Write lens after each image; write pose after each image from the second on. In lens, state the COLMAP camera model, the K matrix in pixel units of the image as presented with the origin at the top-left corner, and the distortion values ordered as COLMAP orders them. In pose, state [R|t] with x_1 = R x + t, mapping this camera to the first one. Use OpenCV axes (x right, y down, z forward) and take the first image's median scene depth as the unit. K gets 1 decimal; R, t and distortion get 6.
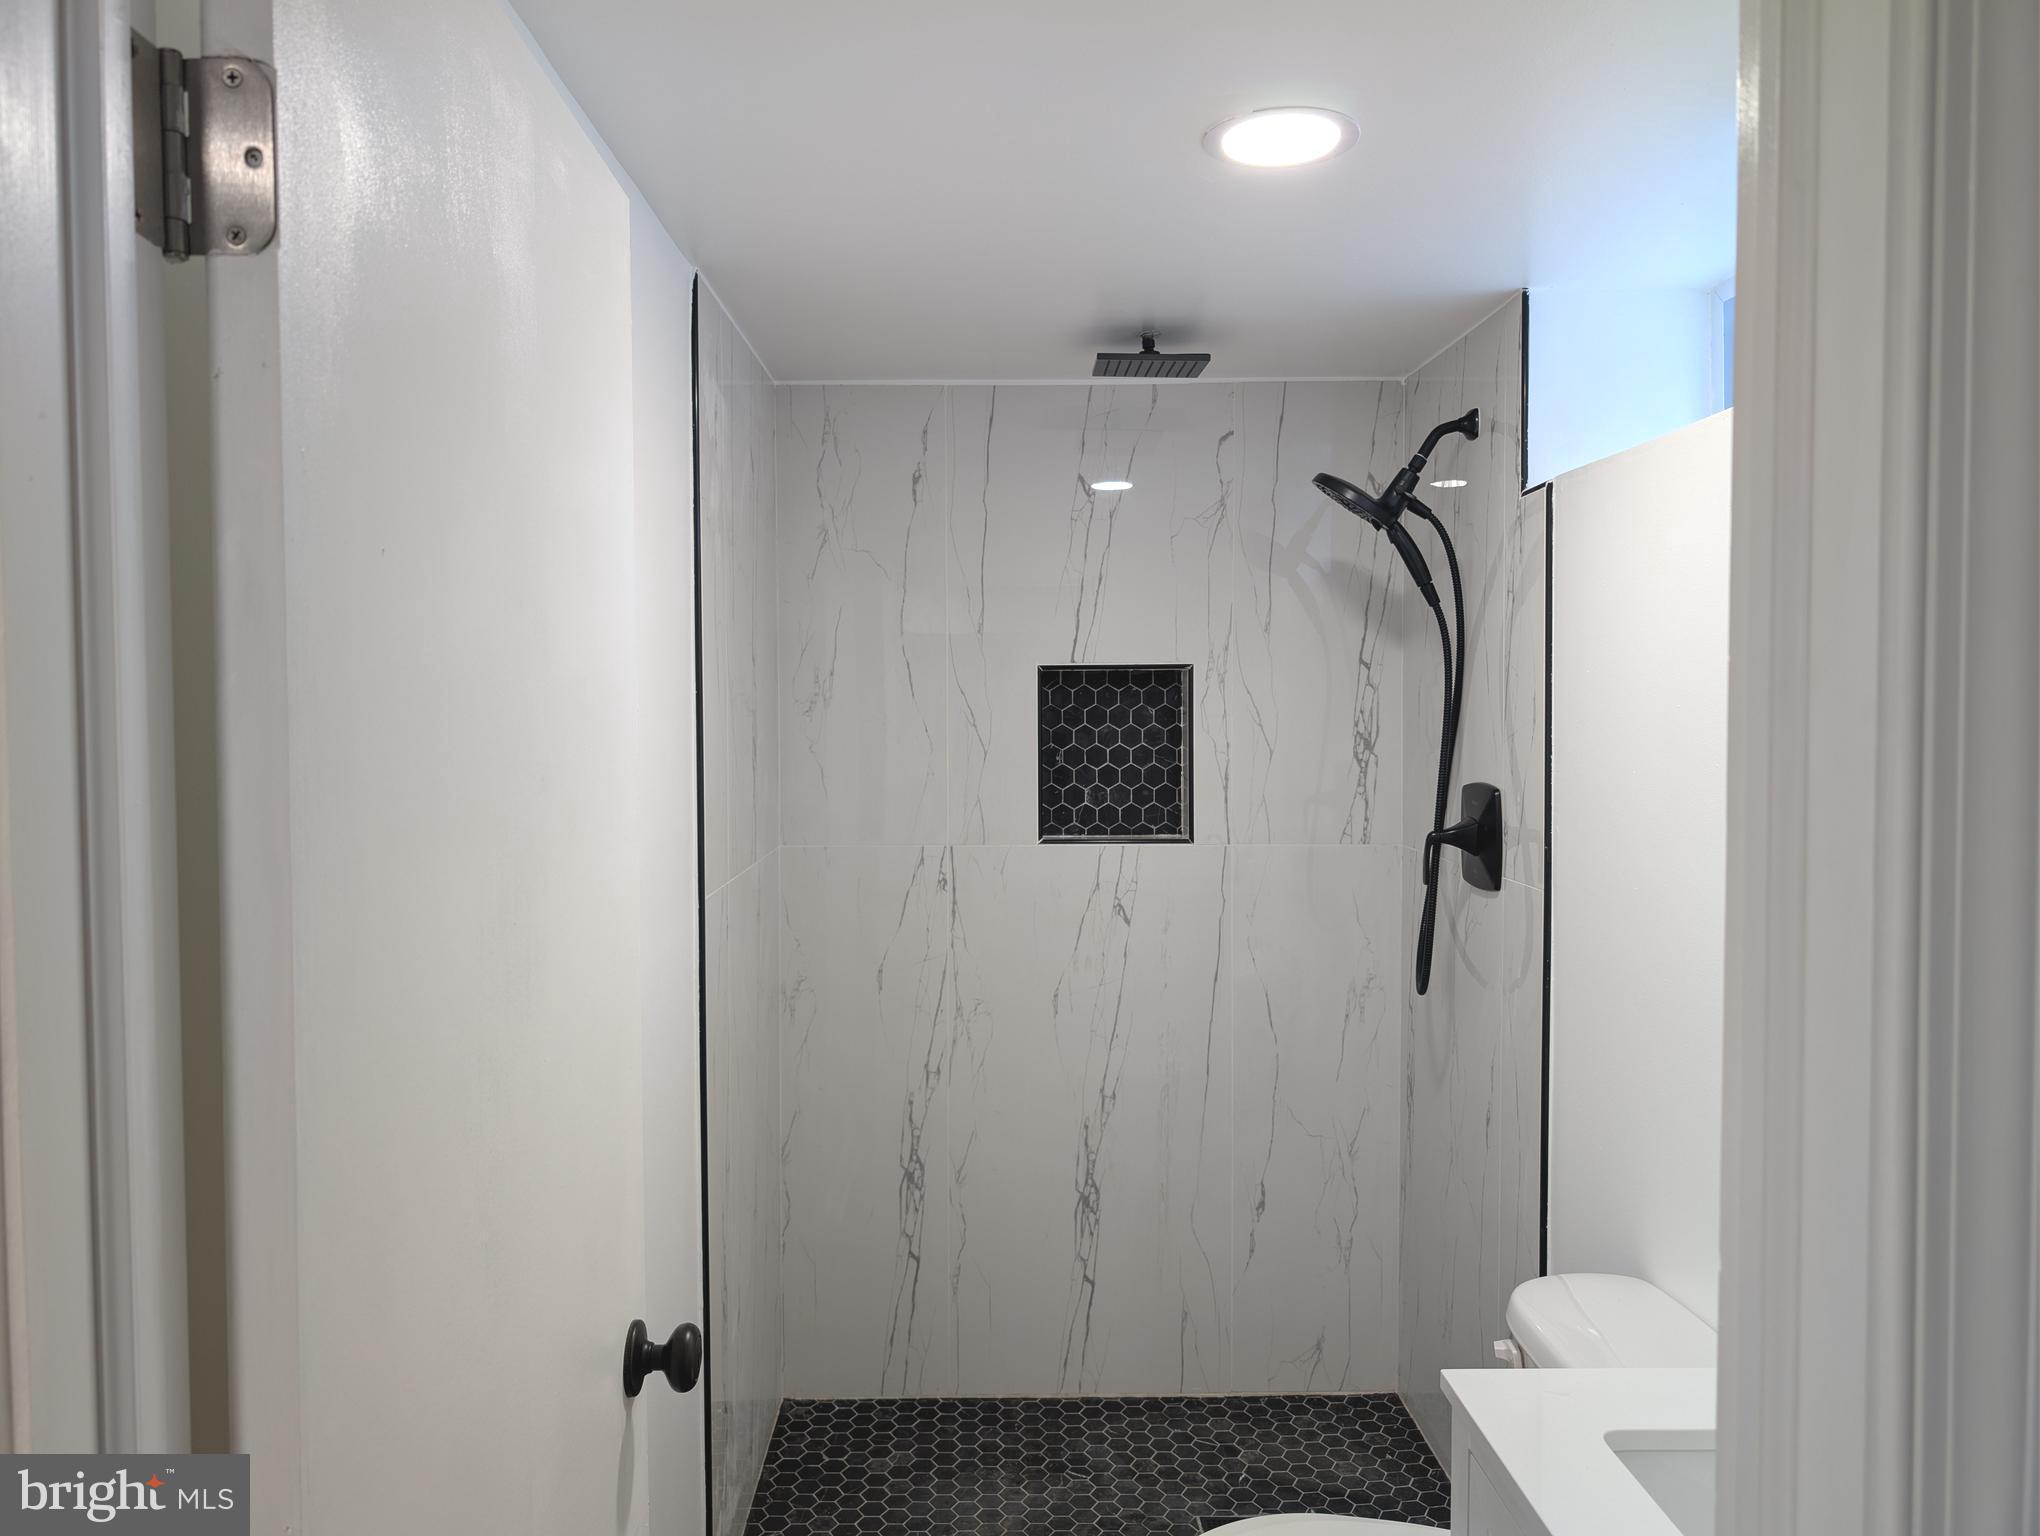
lens RADIAL K [[1456.9, 0, 1020.6], [0, 1456.9, 765.0], [0, 0, 1]] dist [0.016038, -0.013951]
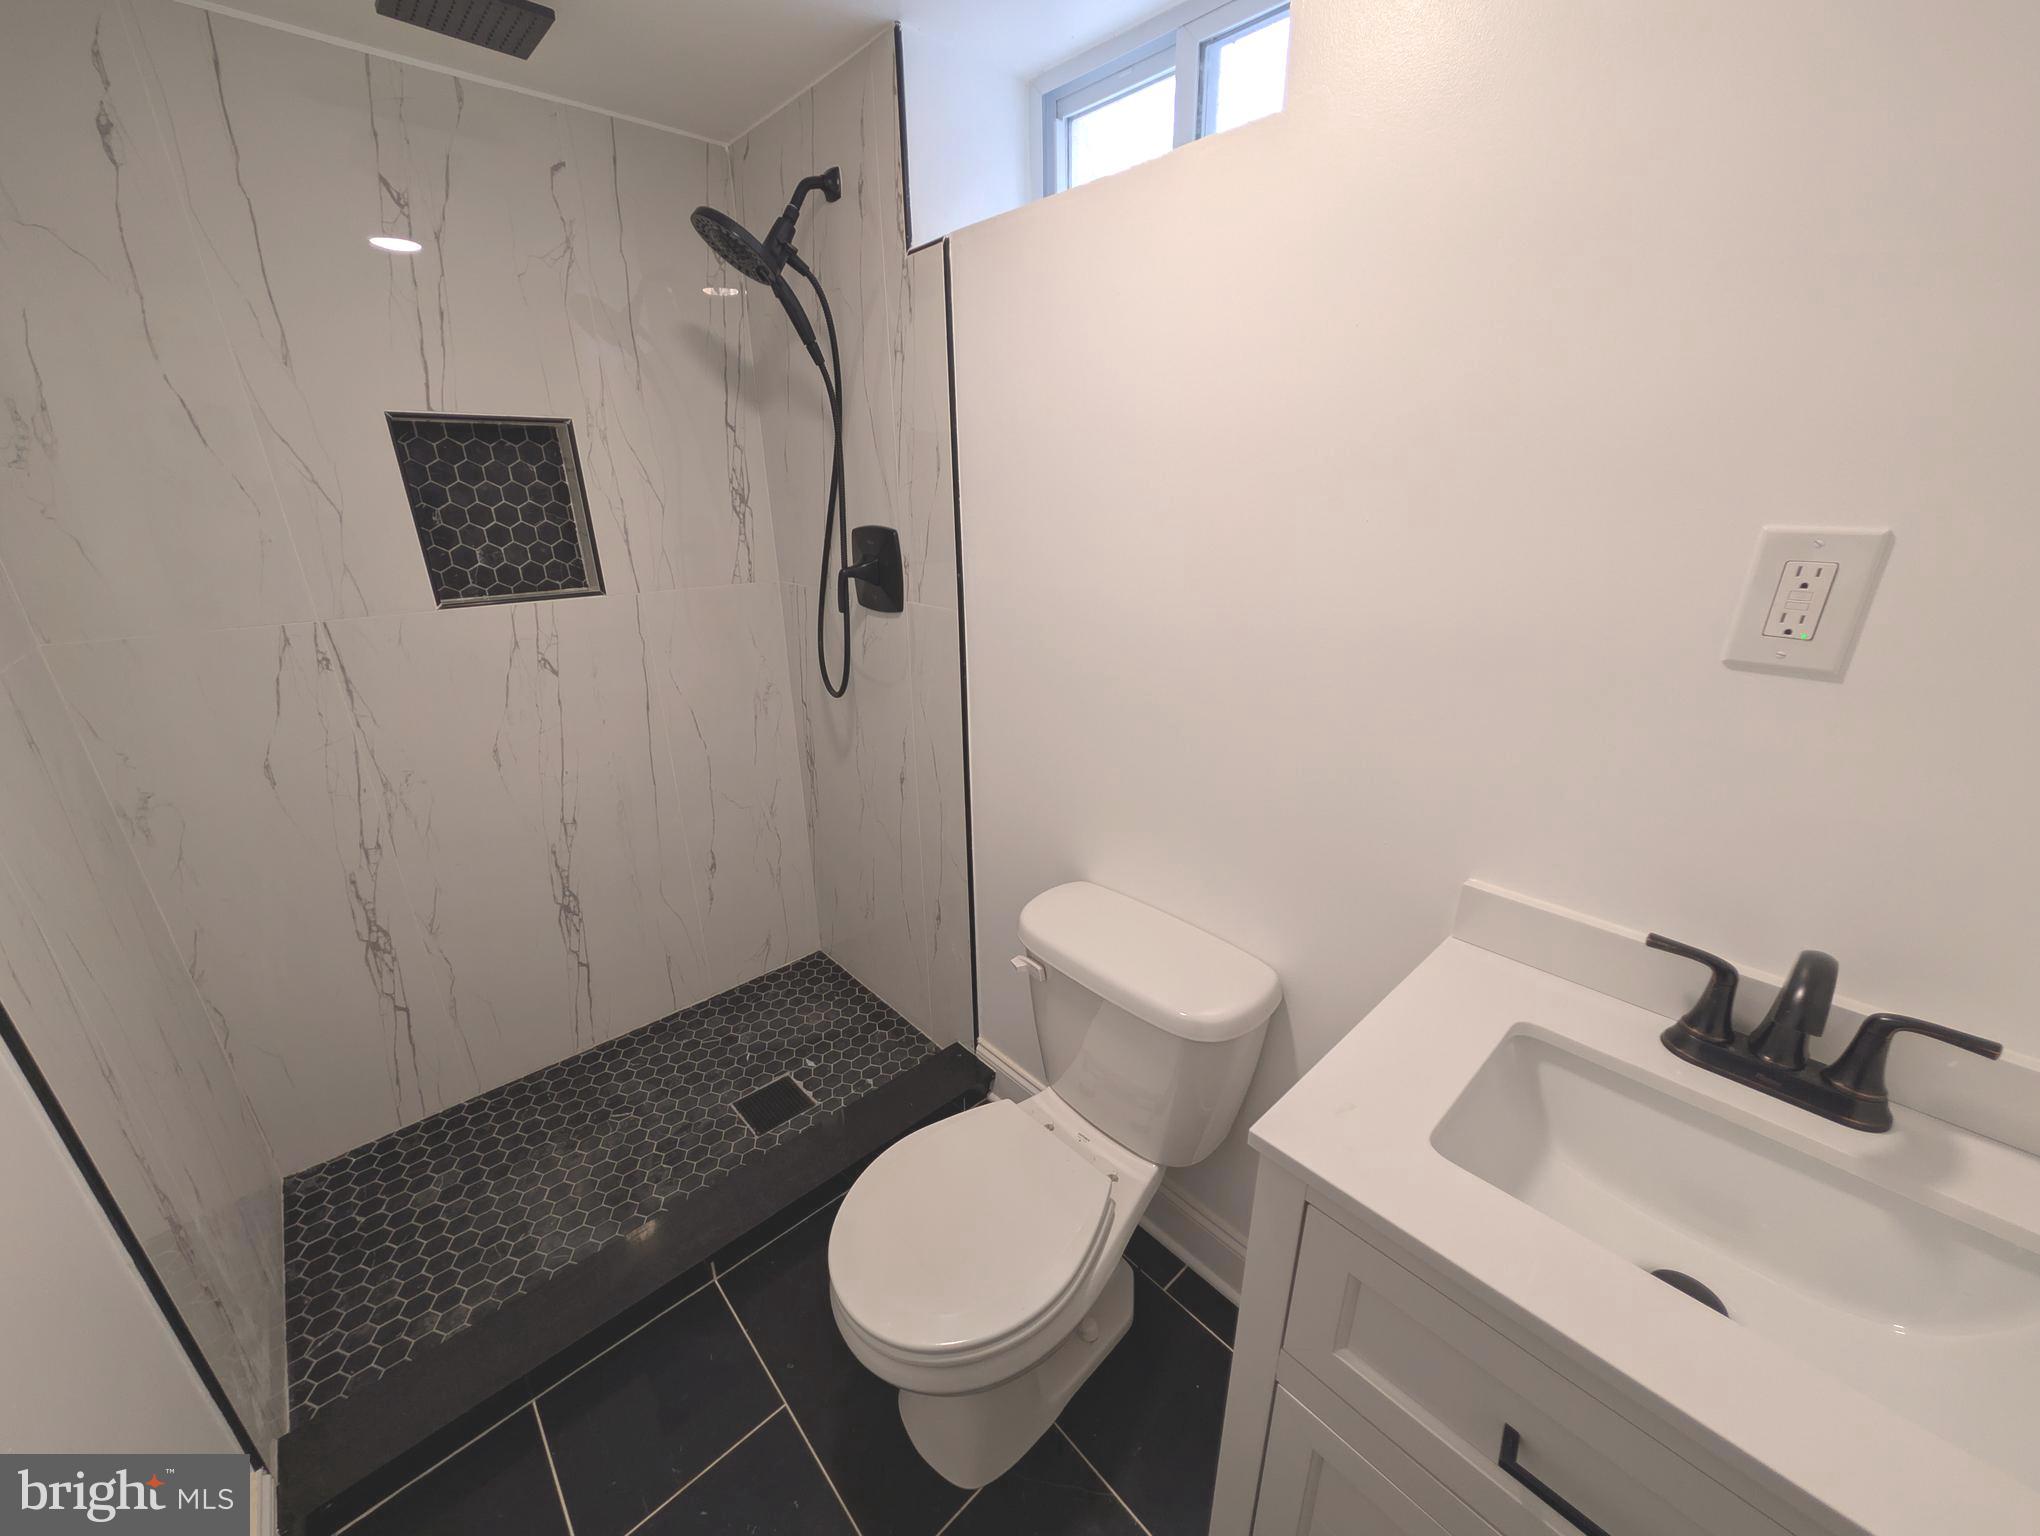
lens RADIAL K [[774.3, 0, 1027.0], [0, 774.3, 775.8], [0, 0, 1]] dist [-0.002928, 0.000811]
pose [[0.749978, -0.235471, 0.618131, -0.039182], [0.033536, 0.946826, 0.319994, 0.006166], [-0.660612, -0.219259, 0.717995, 0.329297]]
